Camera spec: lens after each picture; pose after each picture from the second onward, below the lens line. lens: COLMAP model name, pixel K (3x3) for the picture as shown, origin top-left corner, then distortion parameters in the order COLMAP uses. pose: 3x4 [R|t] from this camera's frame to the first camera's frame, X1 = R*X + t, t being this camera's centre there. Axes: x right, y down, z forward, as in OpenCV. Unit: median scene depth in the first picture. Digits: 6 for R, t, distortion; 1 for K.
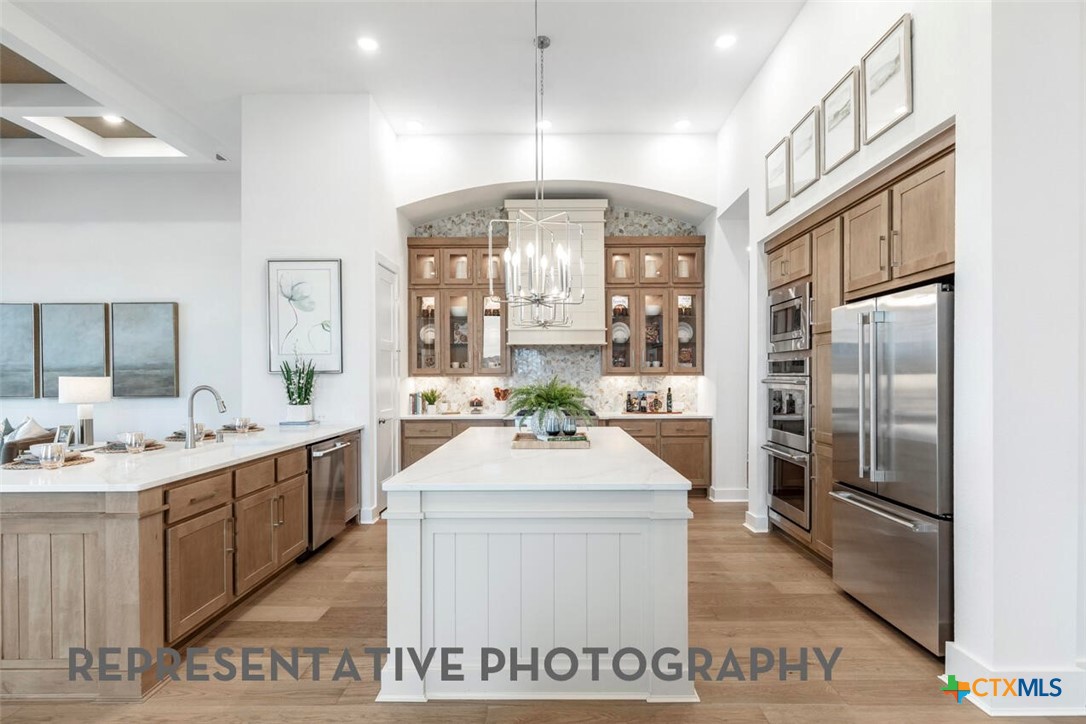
lens RADIAL K [[544.9, 0, 561.9], [0, 544.9, 380.6], [0, 0, 1]] dist [0.002380, -0.000741]
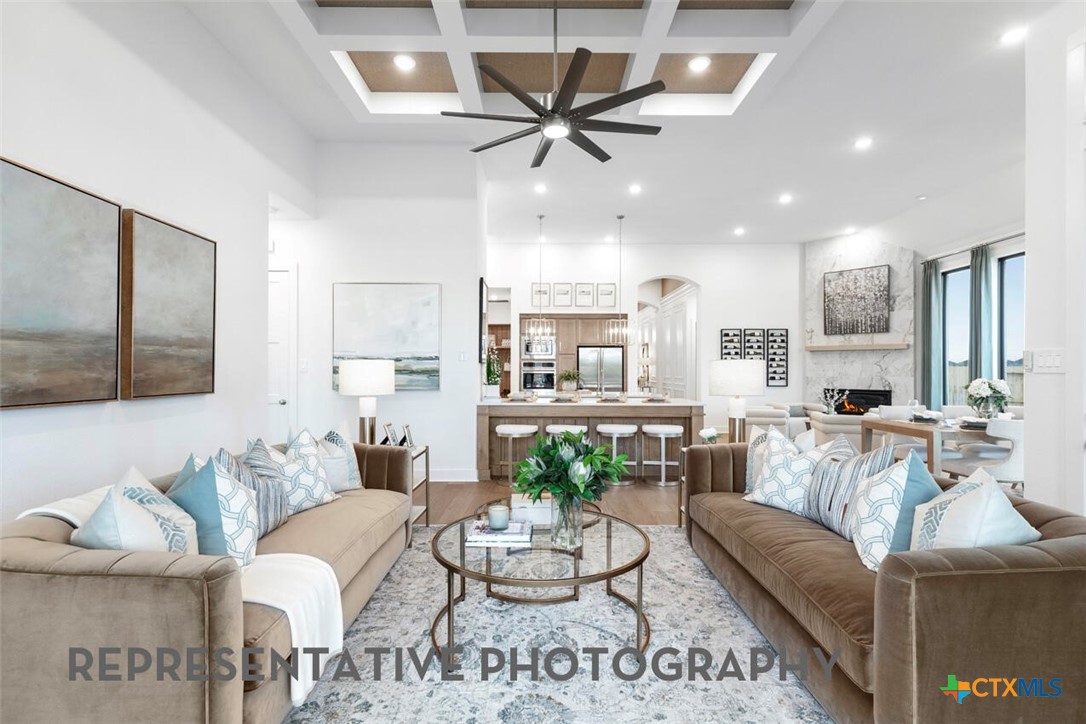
lens RADIAL K [[486.9, 0, 543.2], [0, 486.9, 368.0], [0, 0, 1]] dist [0.009524, -0.003950]
pose [[0.006618, 0.010811, 0.999920, -1.358362], [0.007899, 0.999910, -0.010863, 0.010929], [-0.999947, 0.007970, 0.006532, 0.663503]]
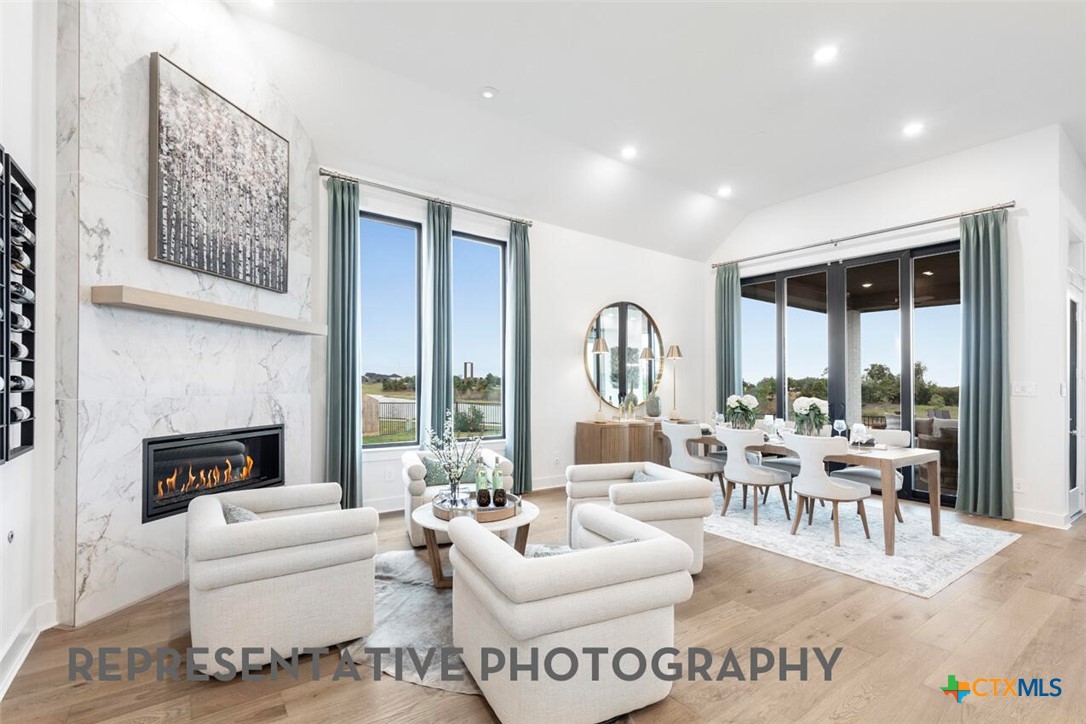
lens RADIAL K [[486.9, 0, 539.9], [0, 486.9, 378.2], [0, 0, 1]] dist [0.009524, -0.003950]
pose [[-0.814268, -0.014296, -0.580313, 0.176289], [-0.017963, 0.999838, 0.000574, 0.002045], [0.580211, 0.010892, -0.814393, 0.368490]]
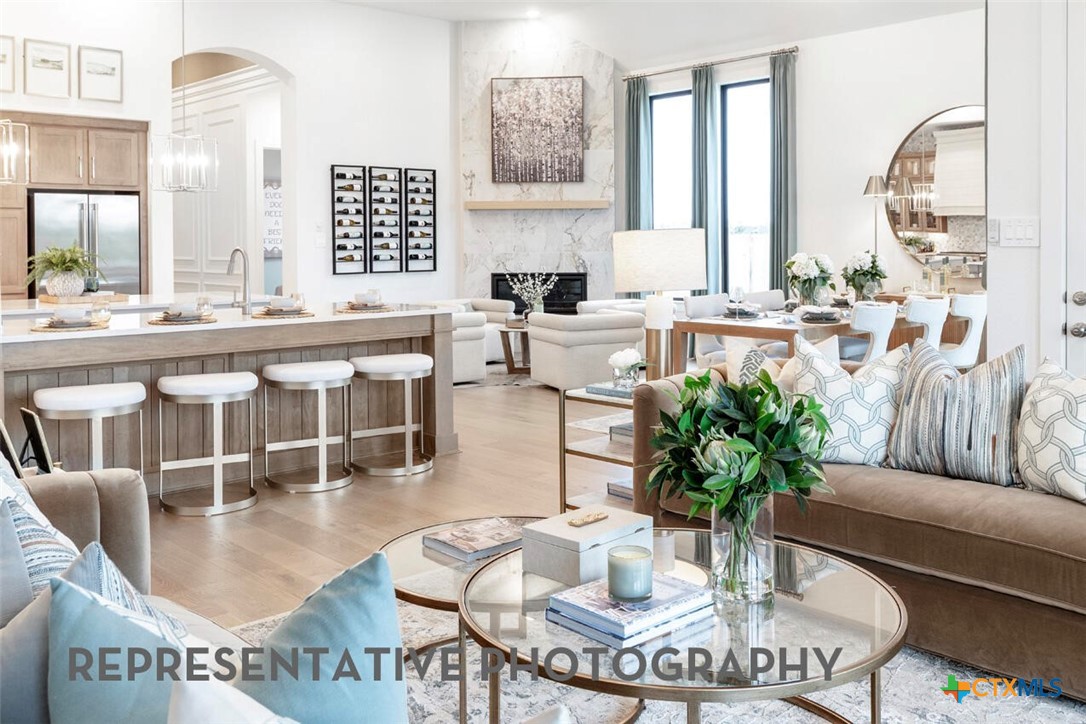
lens RADIAL K [[978.9, 0, 530.8], [0, 978.9, 241.6], [0, 0, 1]] dist [0.002571, 0.007798]
pose [[-0.661498, 0.009089, 0.749892, -1.227957], [0.017177, 0.999848, 0.003033, 0.002279], [-0.749750, 0.014887, -0.661554, 0.945556]]
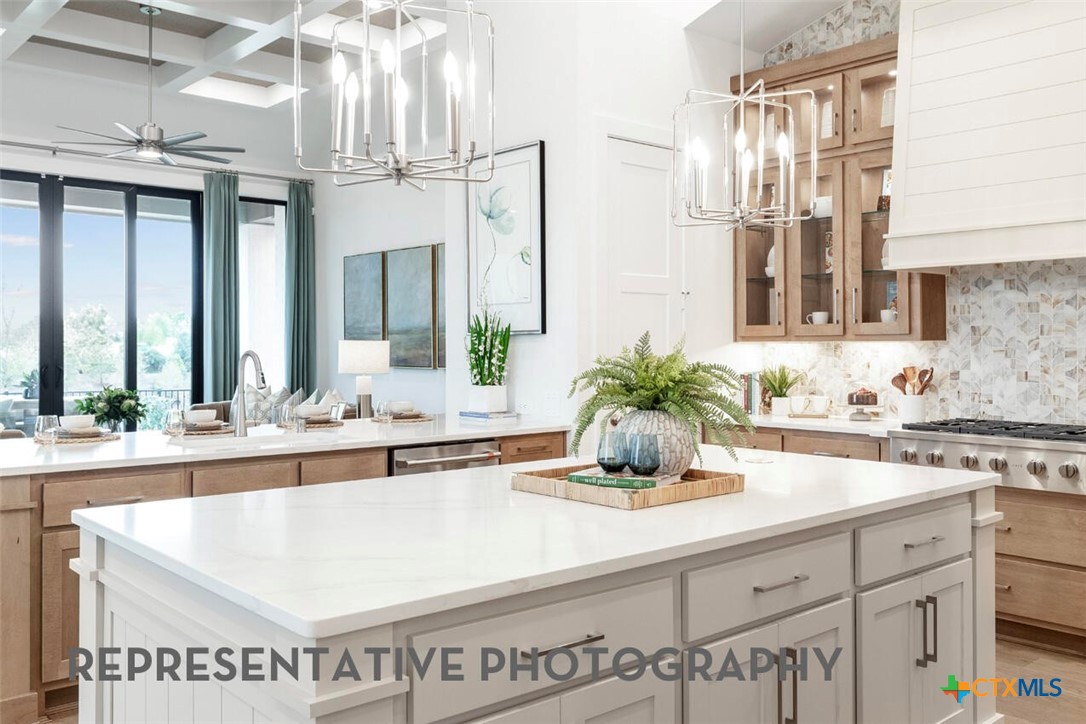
lens RADIAL K [[978.9, 0, 537.4], [0, 978.9, 342.9], [0, 0, 1]] dist [0.002571, 0.007798]
pose [[0.645973, 0.003080, -0.763354, 0.319115], [-0.009277, 0.999950, -0.003816, -0.000344], [0.763304, 0.009547, 0.645969, 0.246613]]
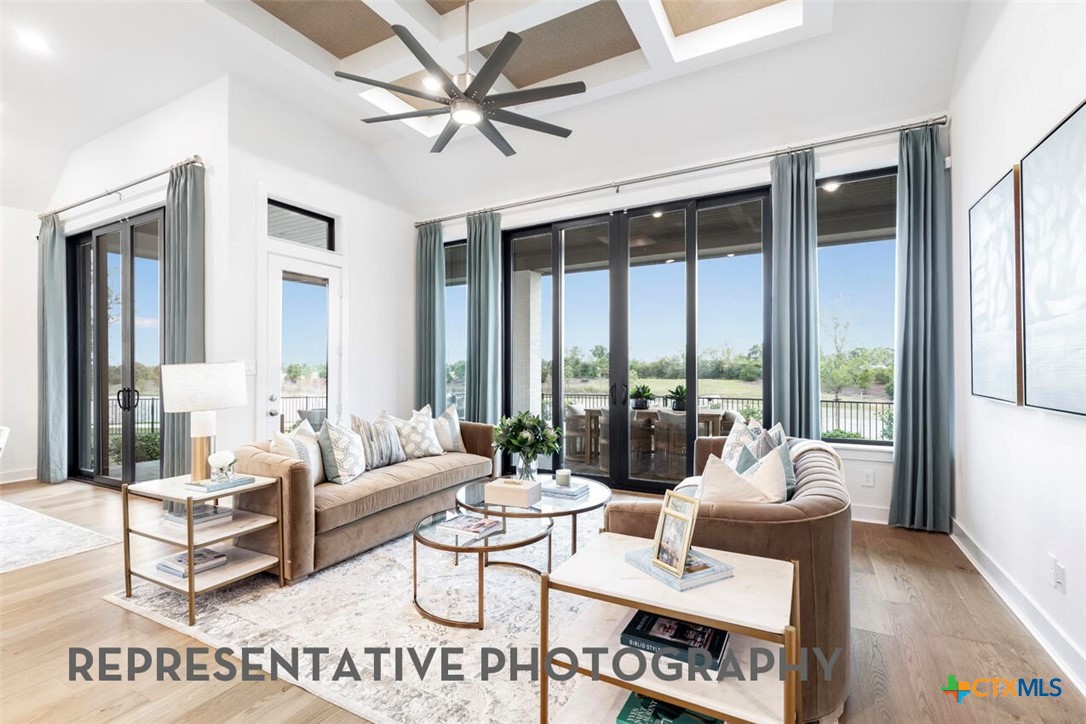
lens RADIAL K [[486.9, 0, 544.0], [0, 486.9, 364.8], [0, 0, 1]] dist [0.009524, -0.003950]
pose [[-0.485376, 0.004756, -0.874293, -0.520391], [0.004989, 0.999984, 0.002670, -0.000275], [0.874291, -0.003066, -0.485392, 0.924938]]
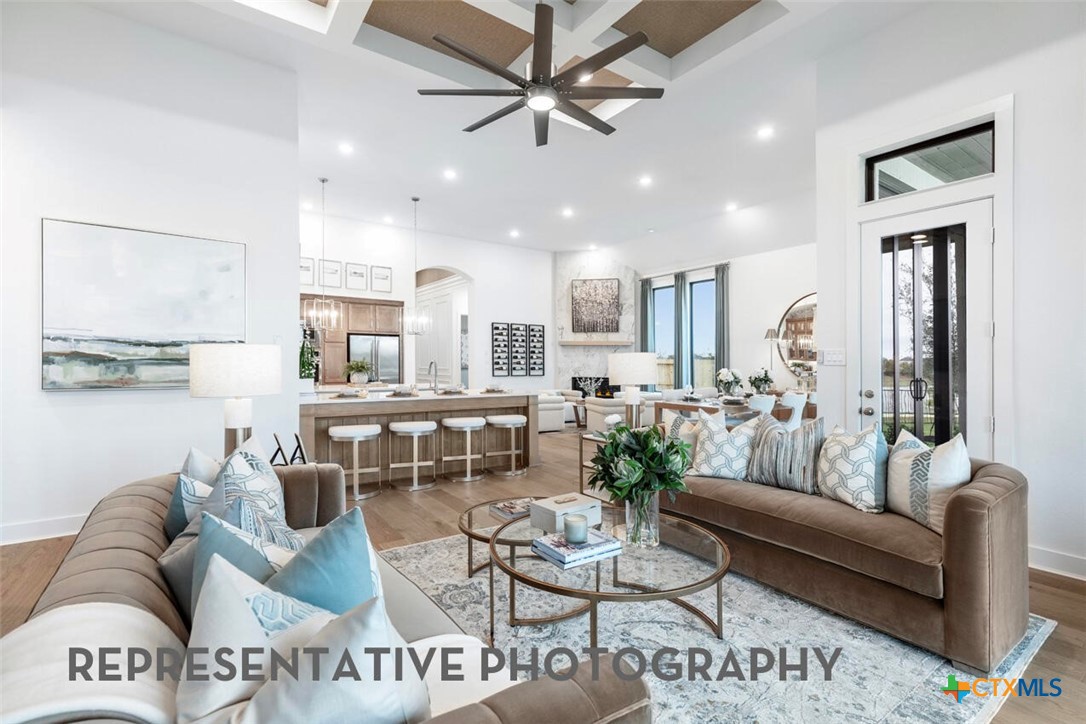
lens RADIAL K [[486.9, 0, 542.5], [0, 486.9, 353.8], [0, 0, 1]] dist [0.009524, -0.003950]
pose [[-0.561032, 0.016207, 0.827635, -1.248613], [0.003284, 0.999844, -0.017353, 0.009098], [-0.827787, -0.007017, -0.560998, 0.897392]]
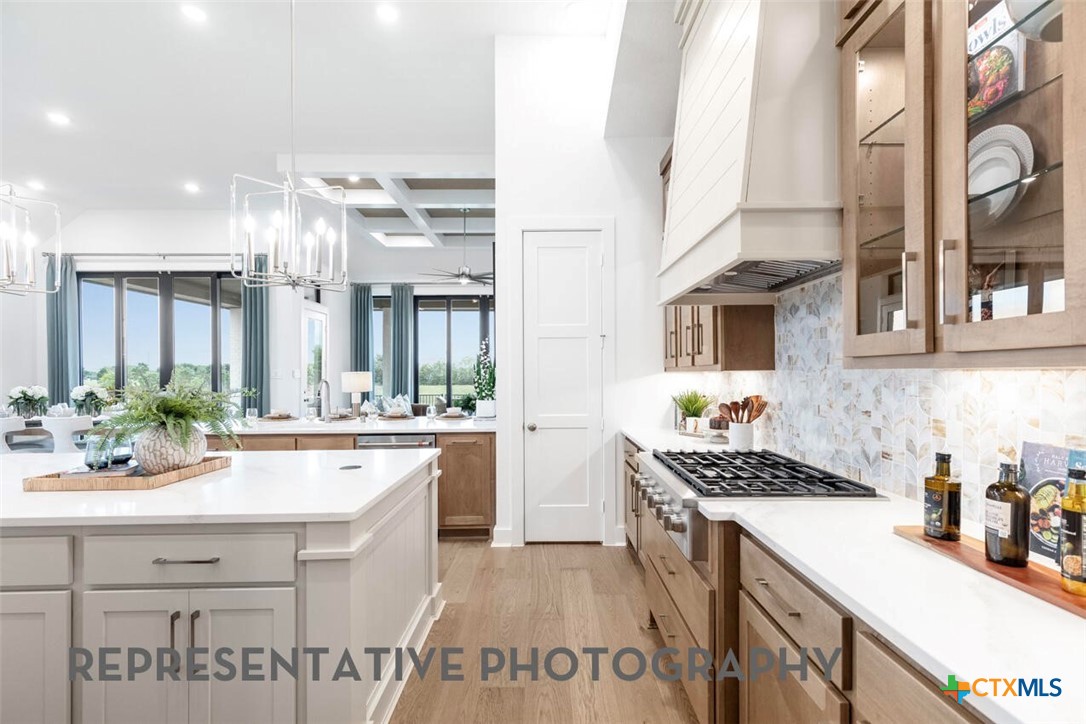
lens RADIAL K [[486.9, 0, 556.3], [0, 486.9, 373.8], [0, 0, 1]] dist [0.009524, -0.003950]
pose [[0.005370, 0.007411, -0.999958, 0.322716], [-0.004195, 0.999964, 0.007389, -0.008164], [0.999977, 0.004155, 0.005401, 0.868750]]
